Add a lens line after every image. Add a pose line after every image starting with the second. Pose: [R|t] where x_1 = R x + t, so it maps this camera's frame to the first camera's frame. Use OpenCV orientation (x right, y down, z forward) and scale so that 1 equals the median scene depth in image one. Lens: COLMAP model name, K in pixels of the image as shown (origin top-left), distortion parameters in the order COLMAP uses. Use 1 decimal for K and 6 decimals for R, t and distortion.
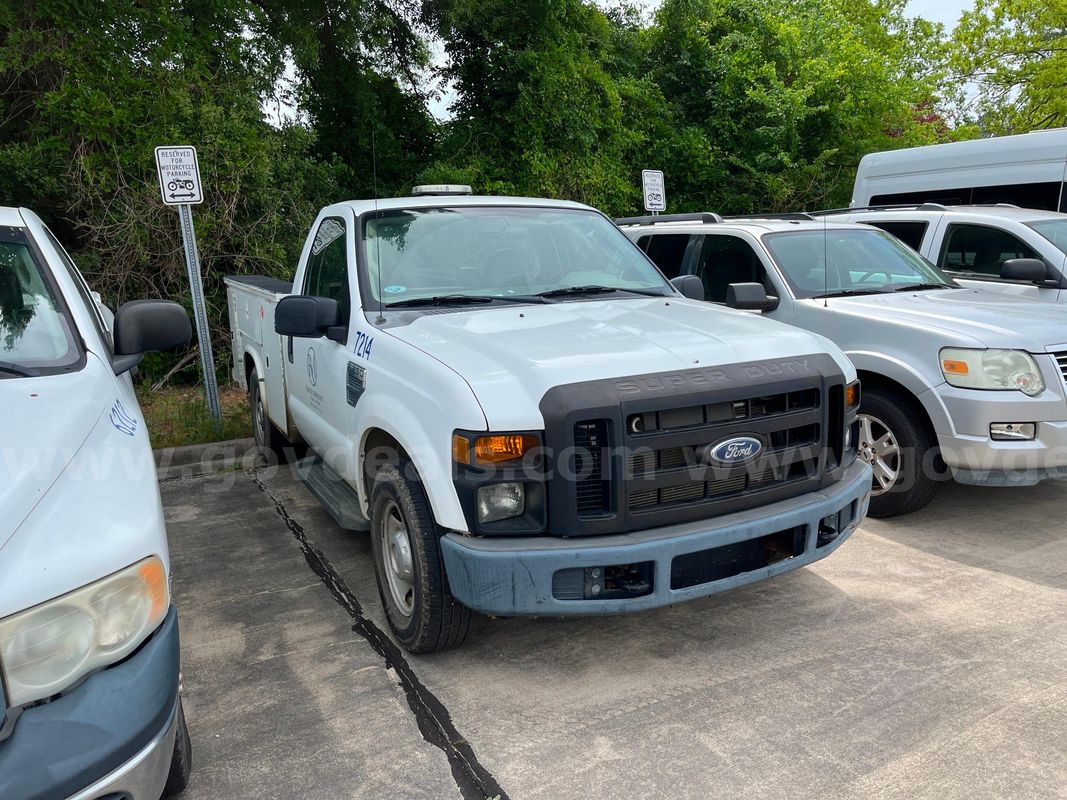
lens RADIAL K [[756.8, 0, 533.5], [0, 756.8, 400.0], [0, 0, 1]] dist [-0.007549, -0.002999]
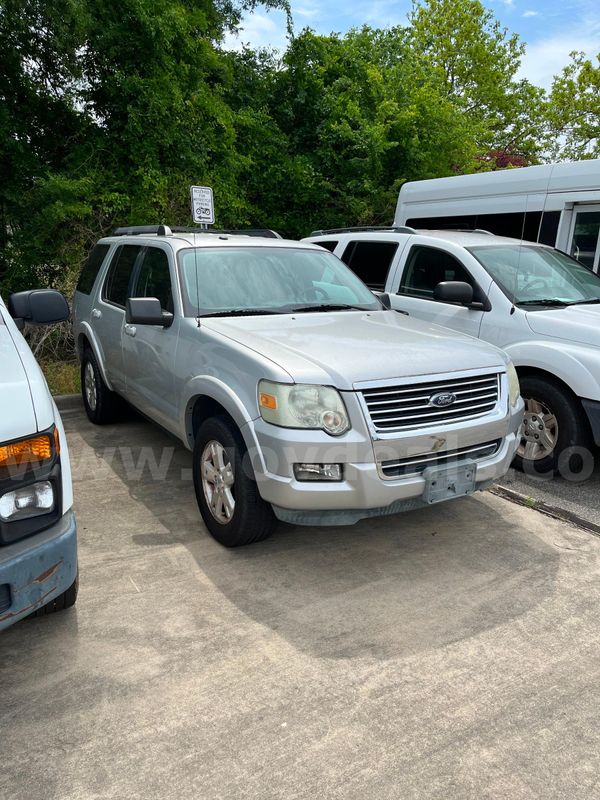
lens RADIAL K [[564.0, 0, 300.0], [0, 564.0, 400.0], [0, 0, 1]] dist [0.004064, 0.001956]
pose [[0.997009, 0.020868, 0.074413, 0.429858], [-0.025111, 0.998084, 0.056552, -0.067365], [-0.073090, -0.058252, 0.995623, 0.236406]]
